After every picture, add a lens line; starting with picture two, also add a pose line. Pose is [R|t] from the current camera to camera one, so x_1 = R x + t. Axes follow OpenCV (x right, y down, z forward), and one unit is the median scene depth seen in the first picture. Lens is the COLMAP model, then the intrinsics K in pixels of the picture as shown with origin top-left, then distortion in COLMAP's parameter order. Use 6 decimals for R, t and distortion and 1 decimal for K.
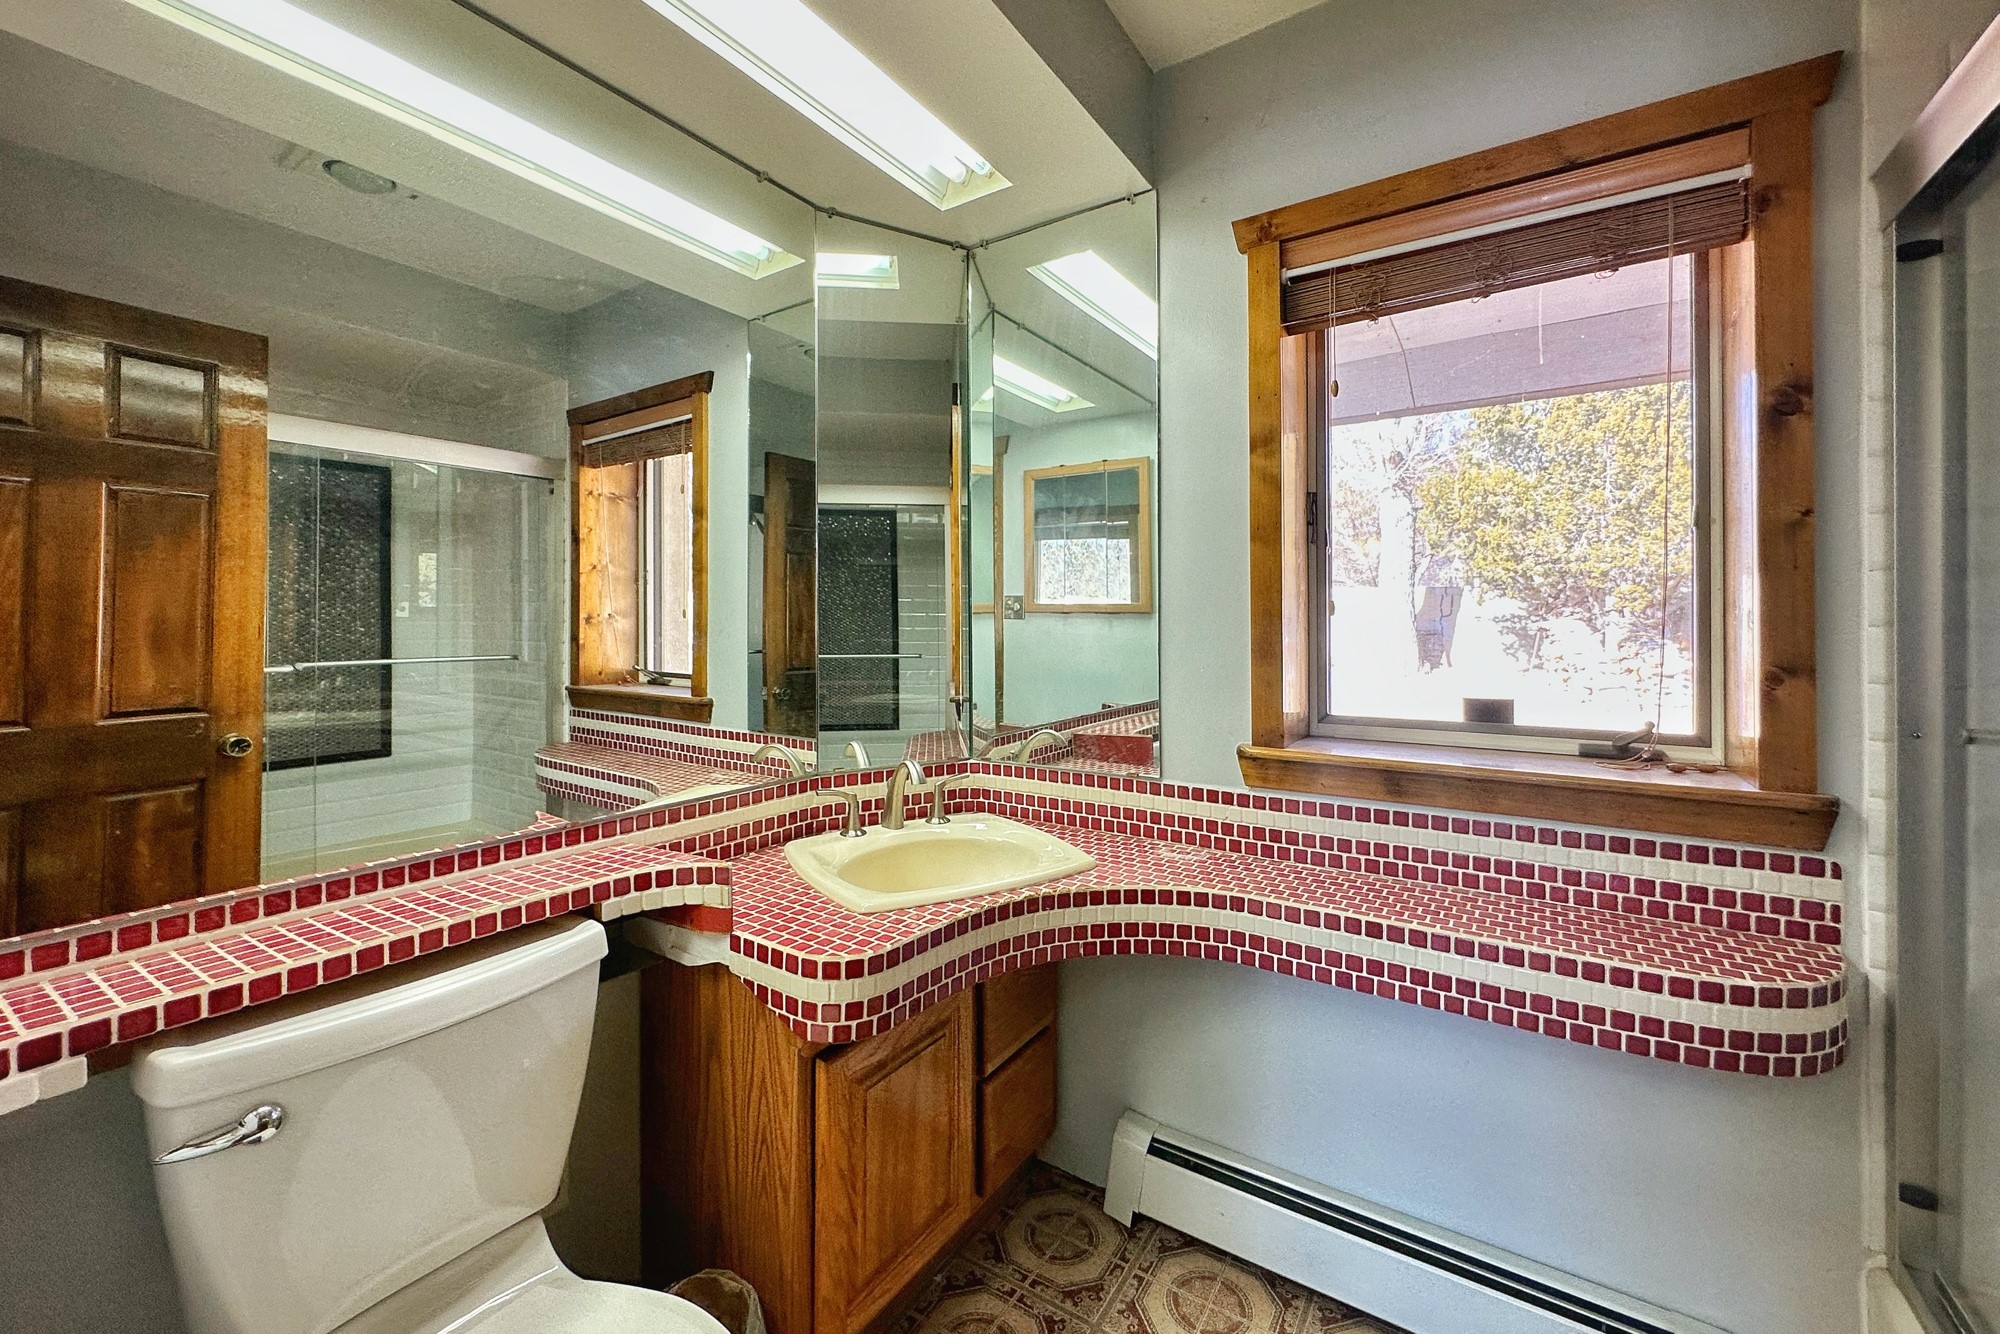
lens RADIAL K [[811.0, 0, 994.6], [0, 811.0, 623.5], [0, 0, 1]] dist [-0.001682, -0.000129]
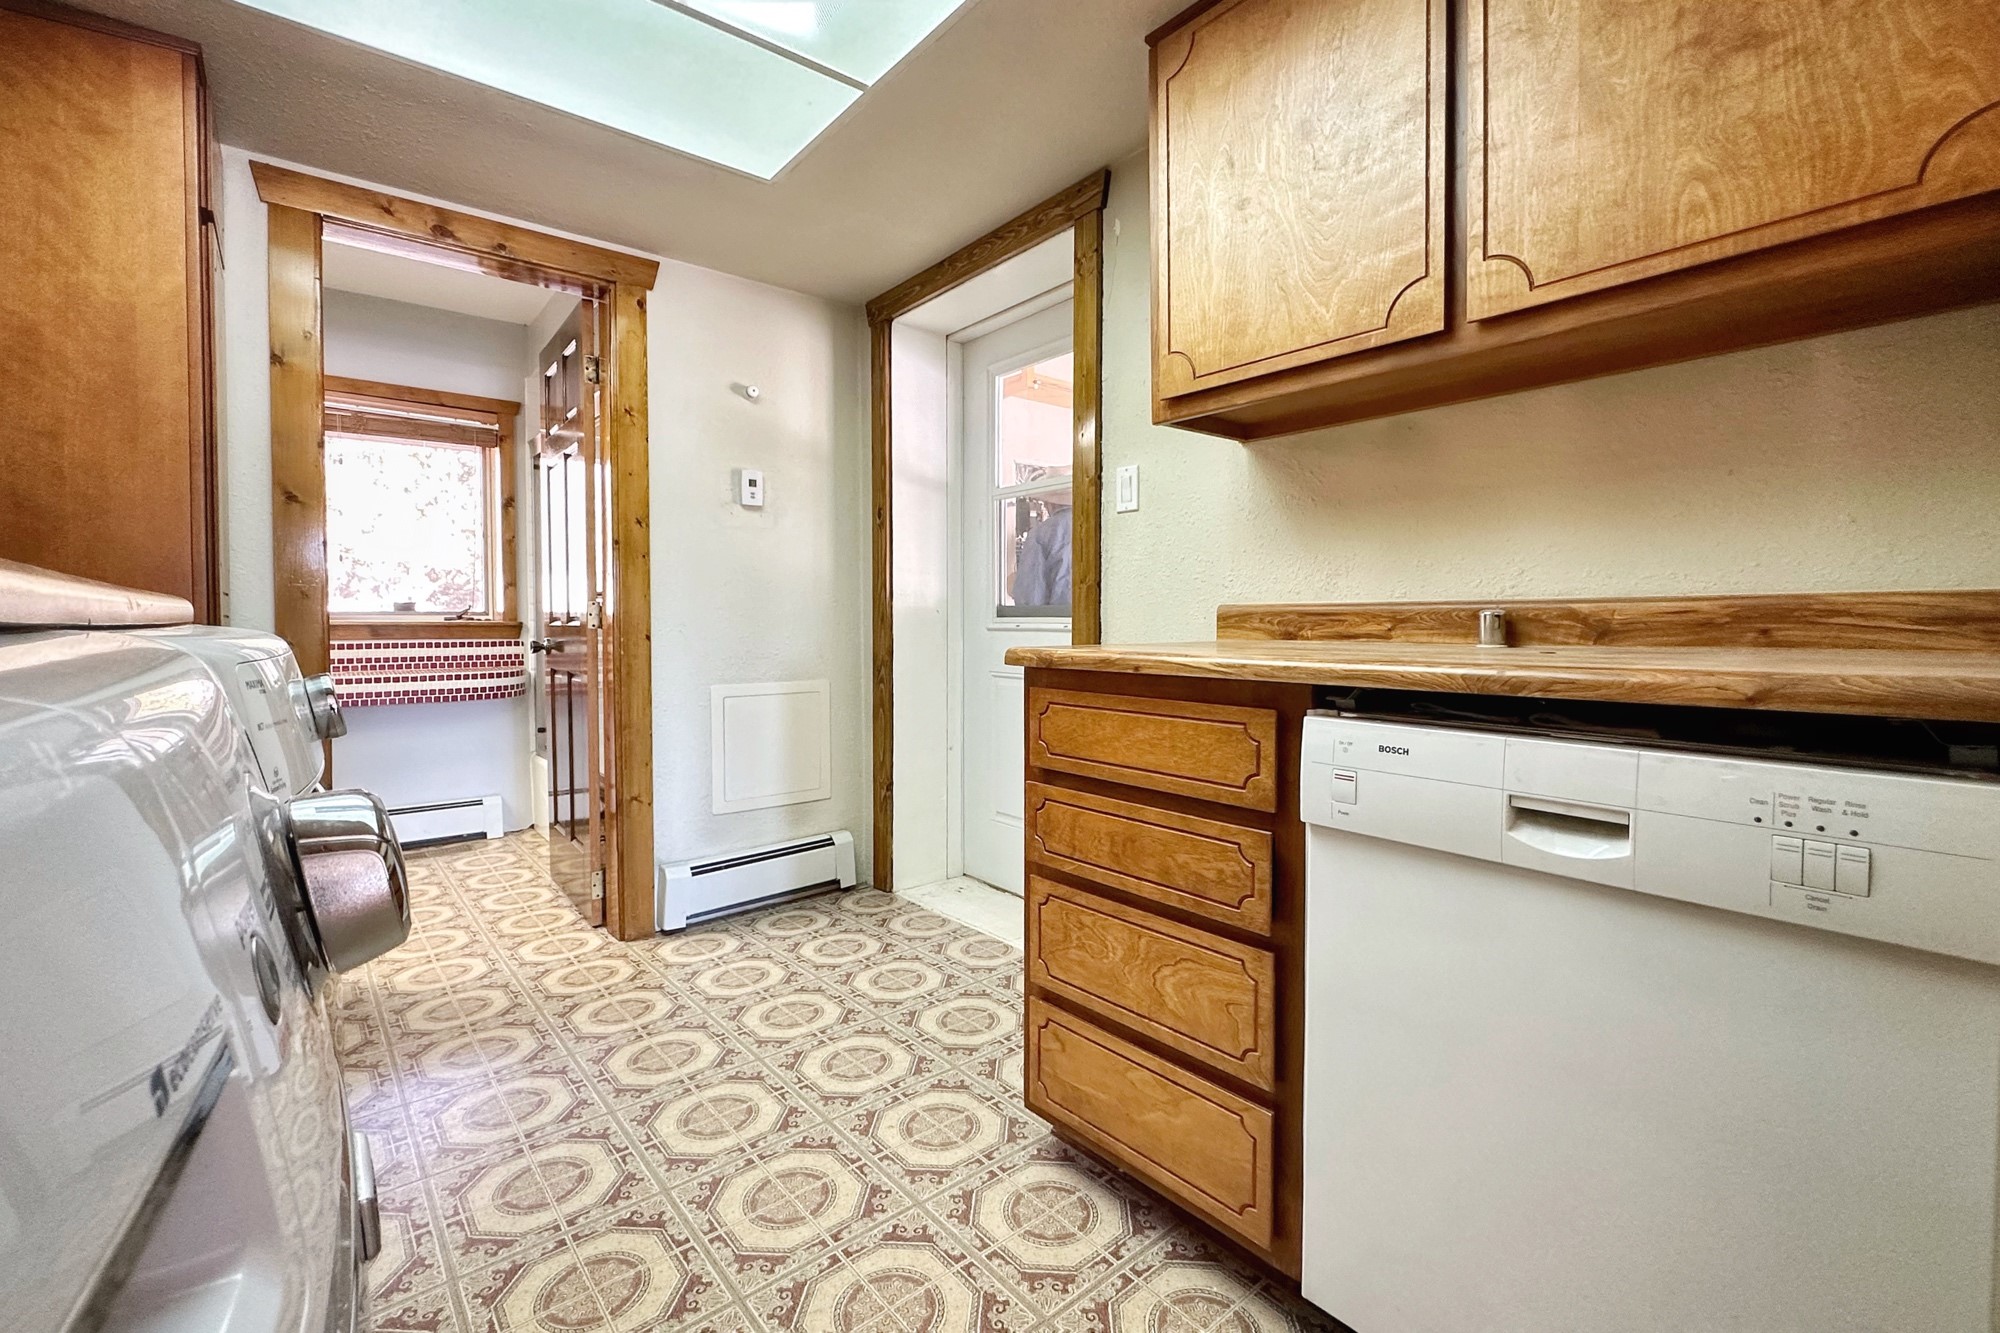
lens RADIAL K [[852.5, 0, 1025.7], [0, 852.5, 639.0], [0, 0, 1]] dist [-0.002284, -0.000015]
pose [[0.274619, -0.022609, 0.961287, -1.446437], [0.000999, 0.999730, 0.023228, 0.164028], [-0.961553, -0.005418, 0.274567, -1.603021]]
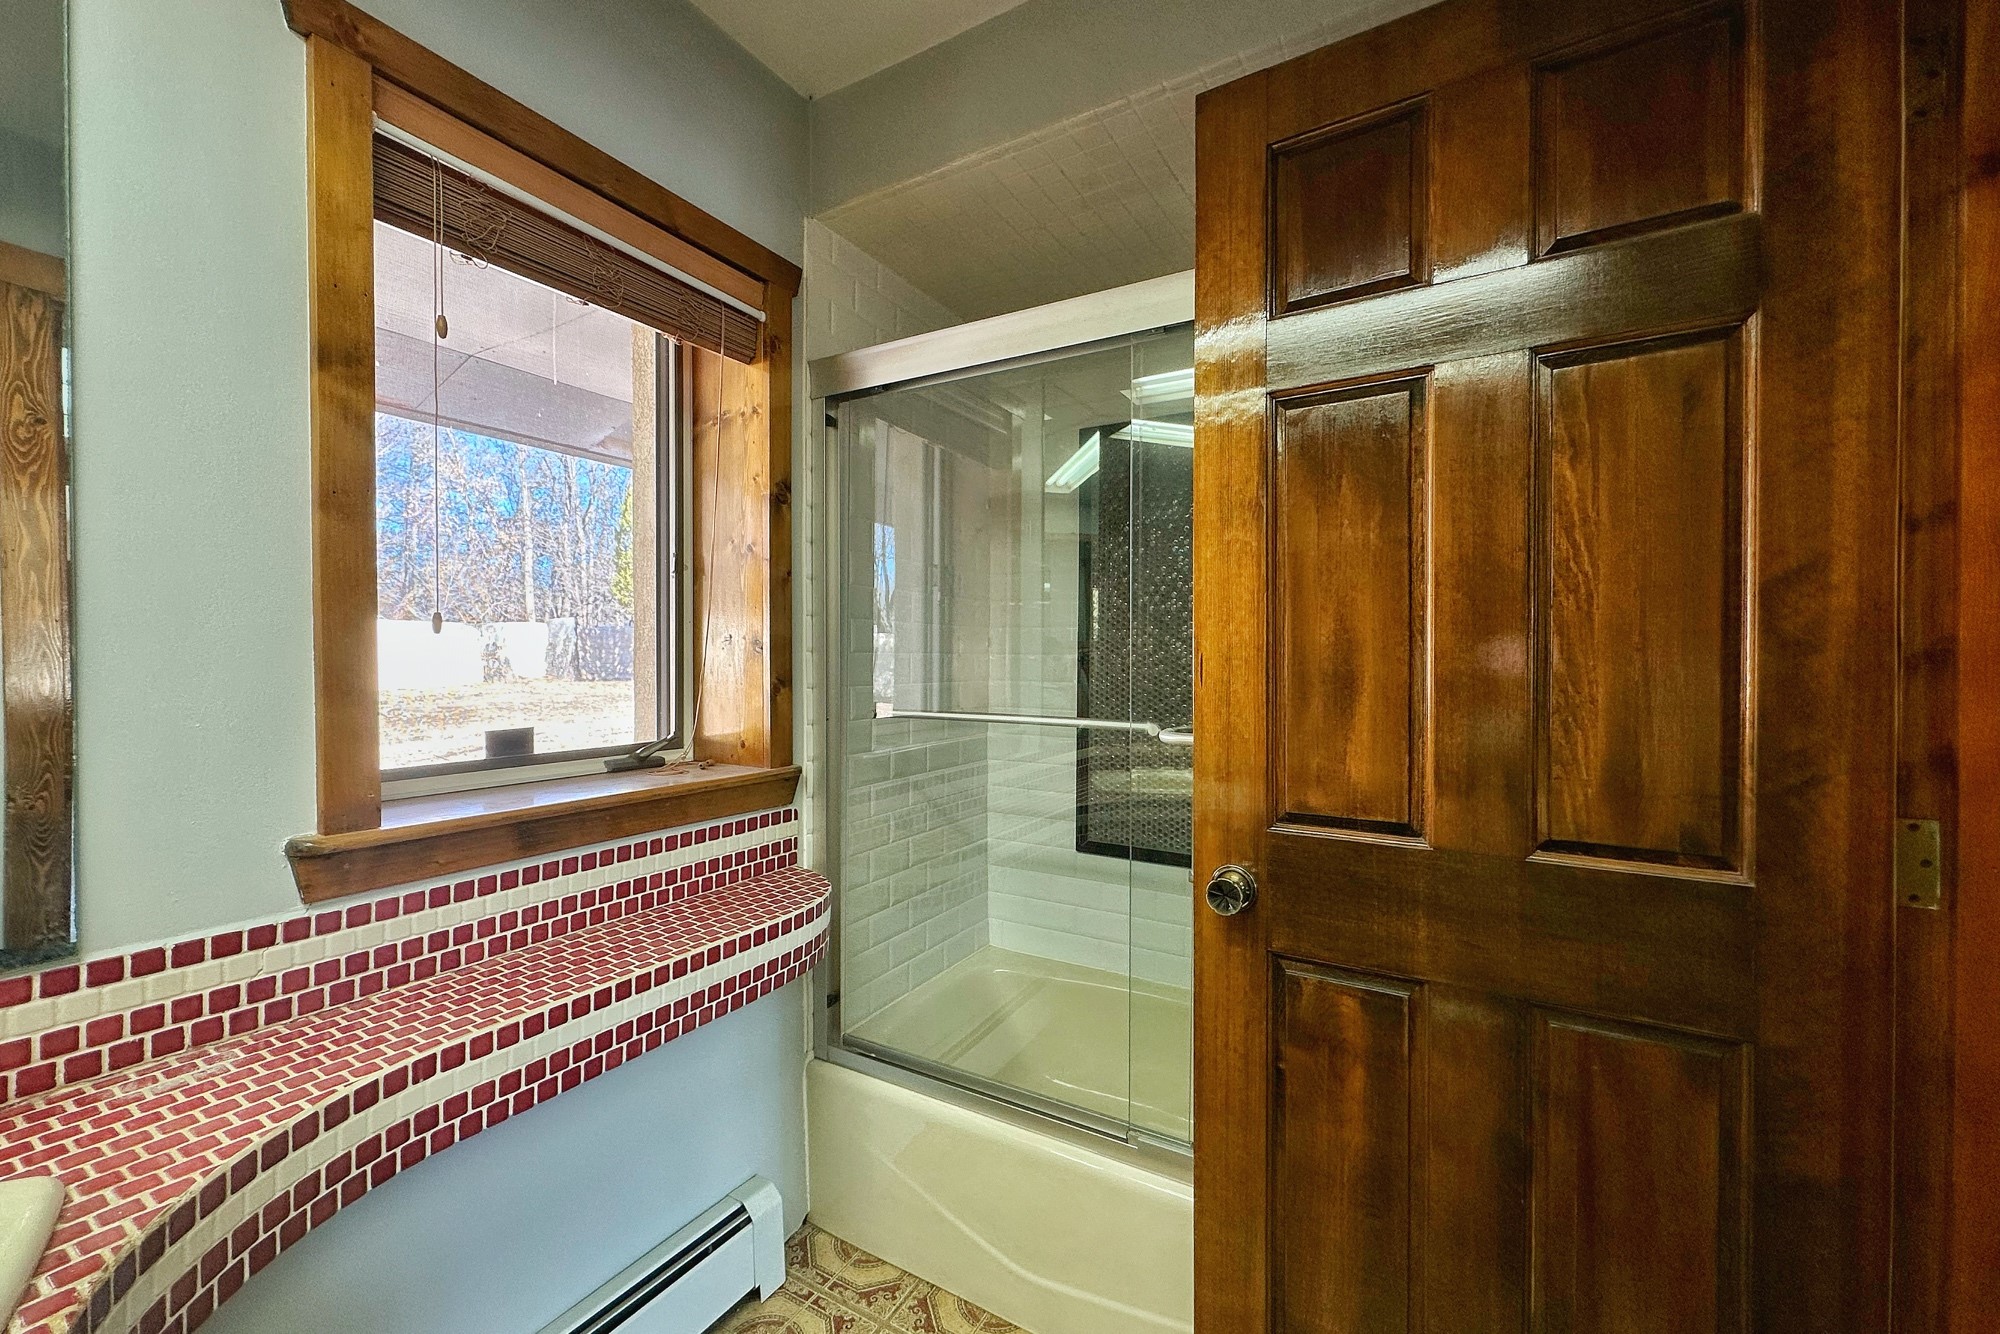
lens RADIAL K [[791.6, 0, 1000.0], [0, 791.6, 667.0], [0, 0, 1]] dist [0.000560, 0.000168]
pose [[-0.058027, -0.007202, 0.998289, -0.356519], [-0.001487, 0.999973, 0.007128, 0.016658], [-0.998314, -0.001071, -0.058036, 0.564923]]
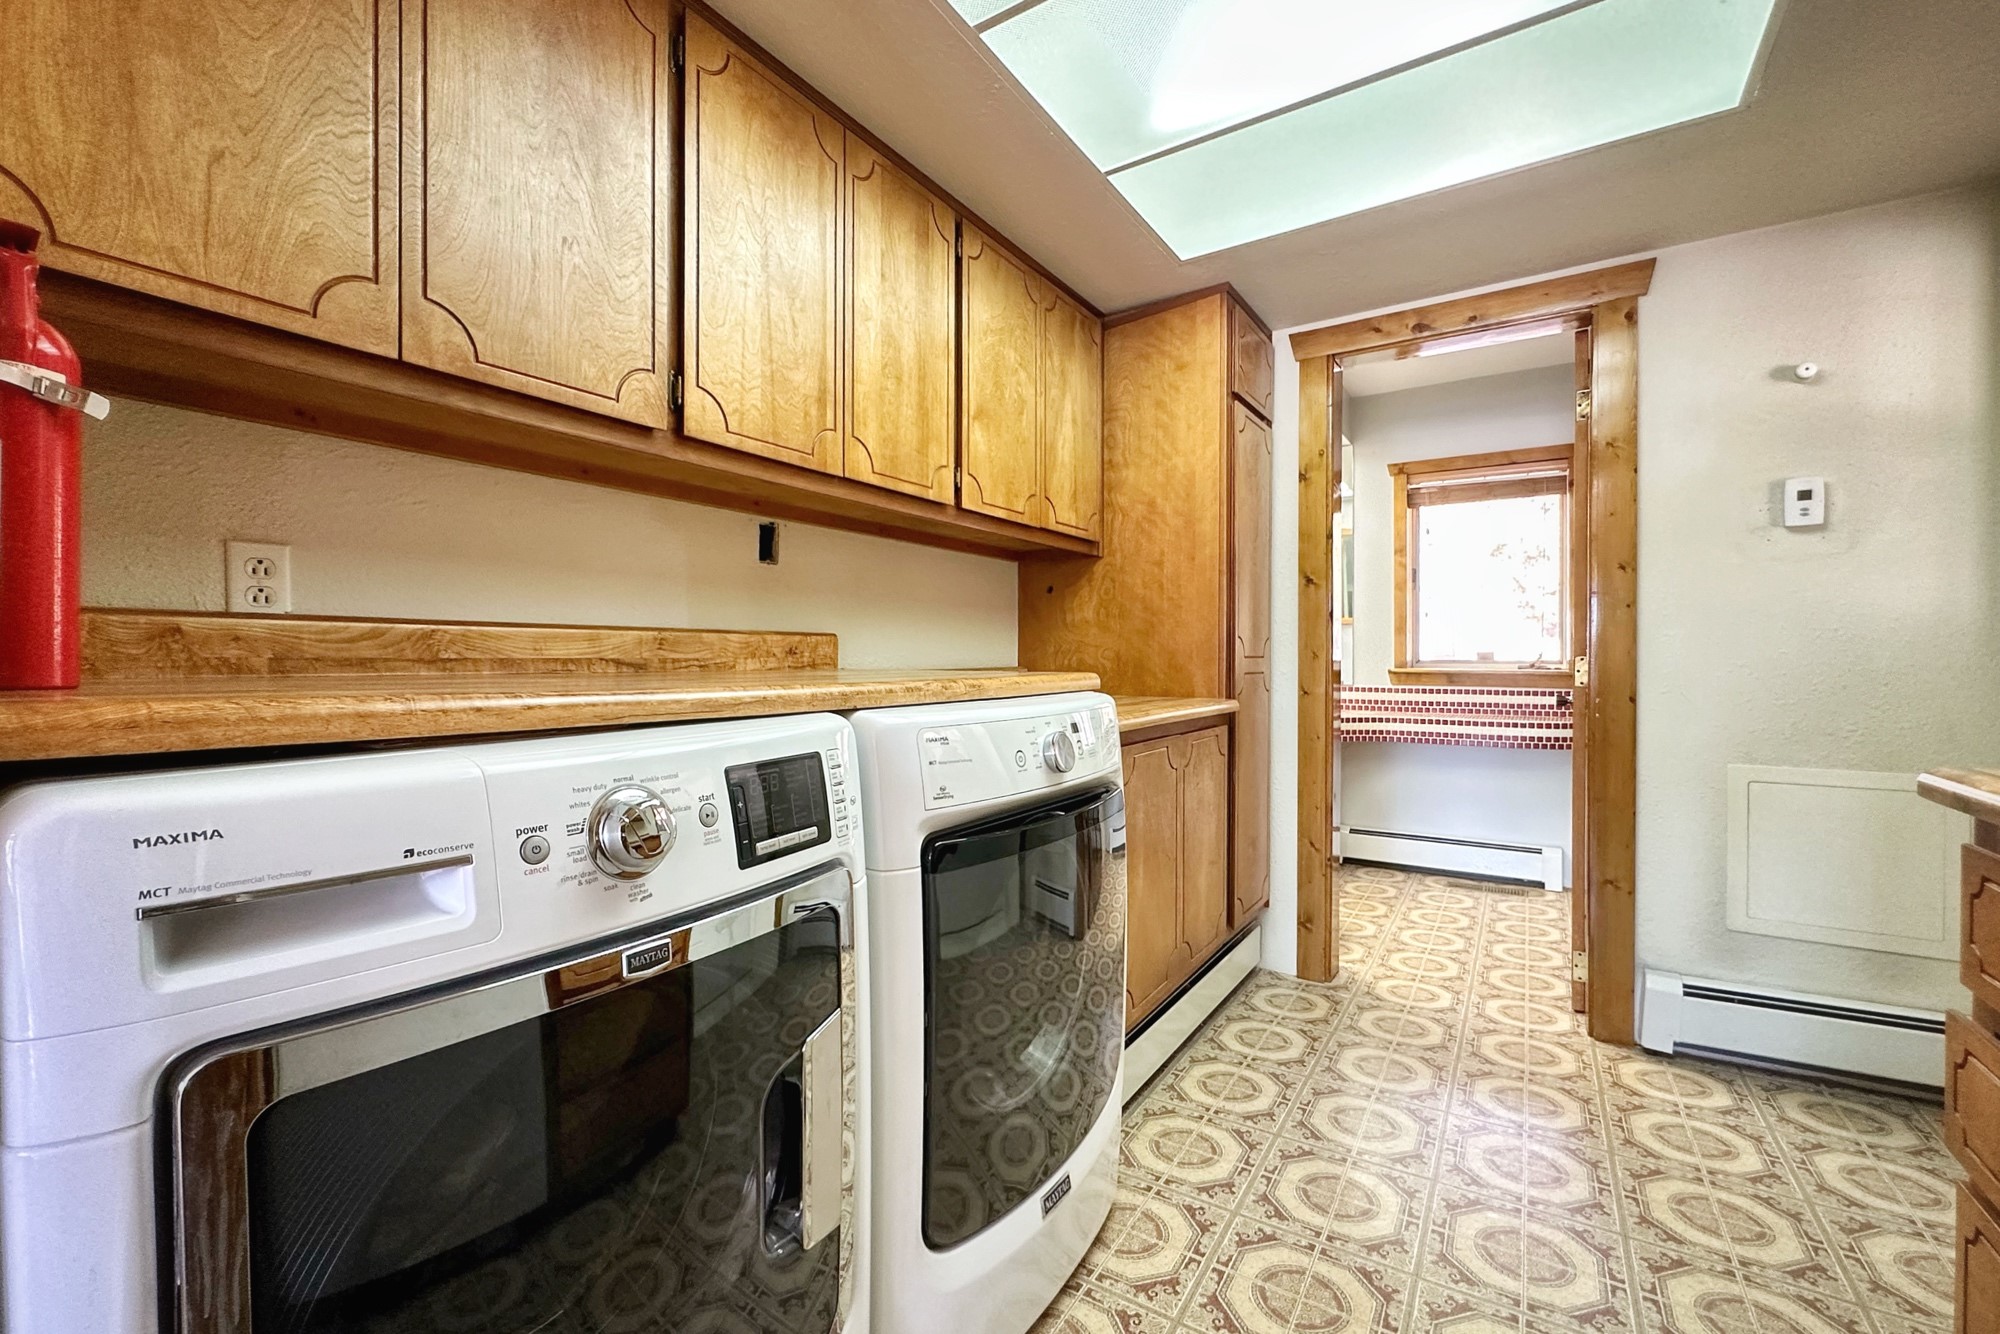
lens RADIAL K [[853.5, 0, 983.4], [0, 853.5, 665.1], [0, 0, 1]] dist [-0.003314, 0.000405]
pose [[0.999990, -0.000911, 0.004304, -1.111587], [0.000863, 0.999939, 0.010968, 0.119658], [-0.004314, -0.010964, 0.999931, -1.899299]]
